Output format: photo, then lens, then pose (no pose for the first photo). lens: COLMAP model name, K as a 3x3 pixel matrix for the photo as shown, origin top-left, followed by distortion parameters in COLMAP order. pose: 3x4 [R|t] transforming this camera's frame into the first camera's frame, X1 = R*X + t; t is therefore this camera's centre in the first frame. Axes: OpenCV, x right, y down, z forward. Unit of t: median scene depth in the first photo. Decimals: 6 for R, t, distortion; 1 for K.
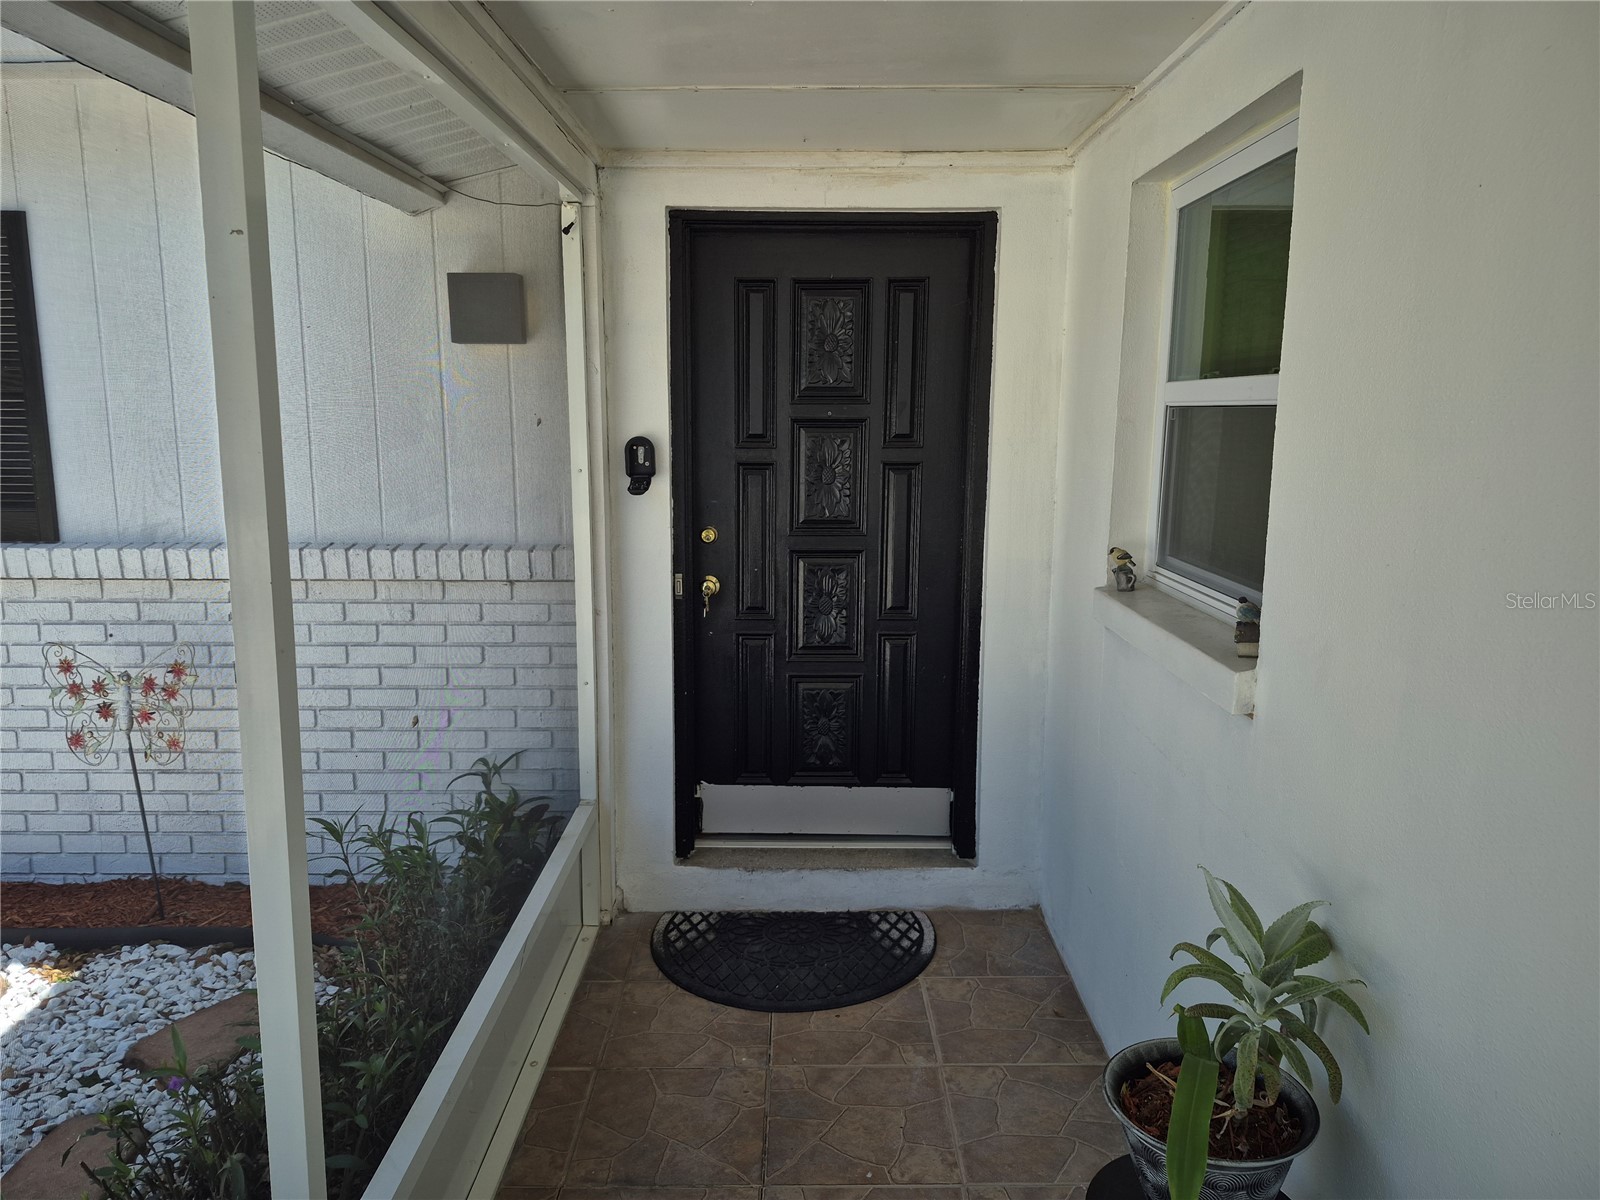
lens RADIAL K [[1108.3, 0, 793.8], [0, 1108.3, 607.6], [0, 0, 1]] dist [0.065921, -0.067120]
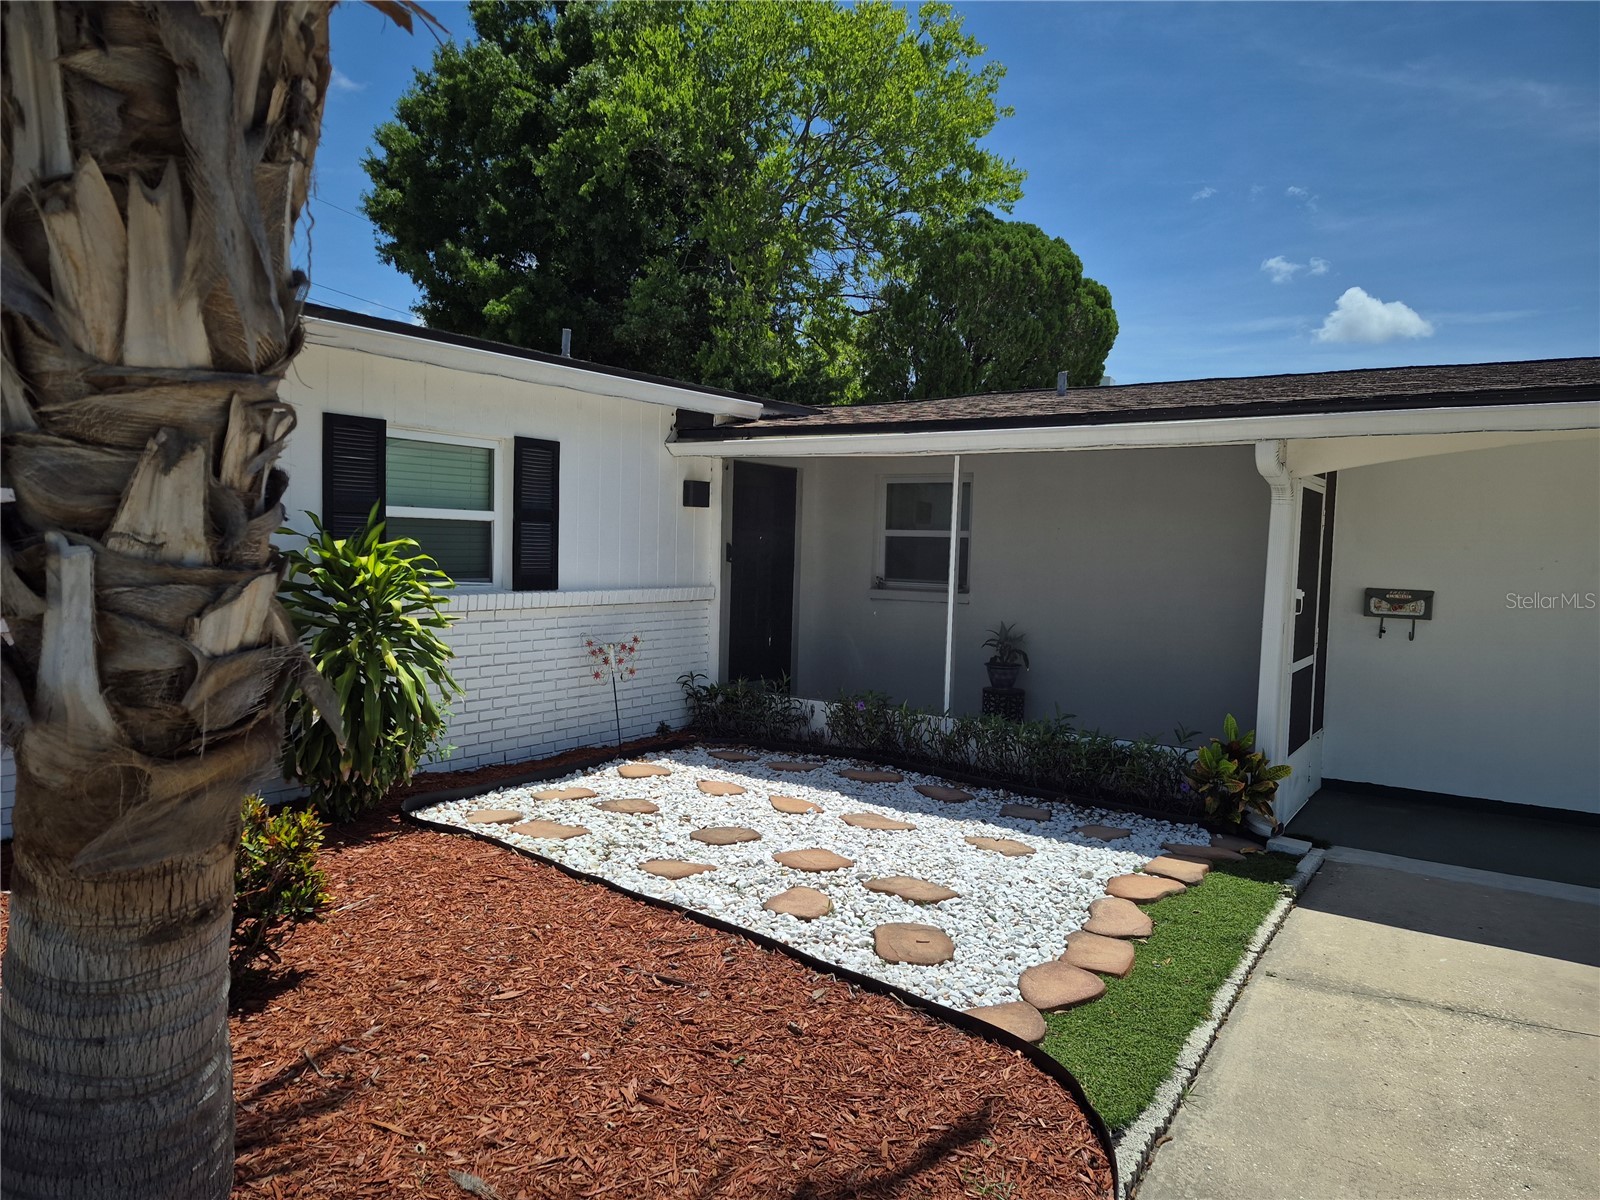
lens RADIAL K [[1114.3, 0, 842.6], [0, 1114.3, 600.9], [0, 0, 1]] dist [0.070357, -0.066846]
pose [[0.526318, -0.038039, 0.849436, -2.274345], [0.124051, 0.991745, -0.032451, 0.104035], [-0.841190, 0.122453, 0.526693, -0.611610]]
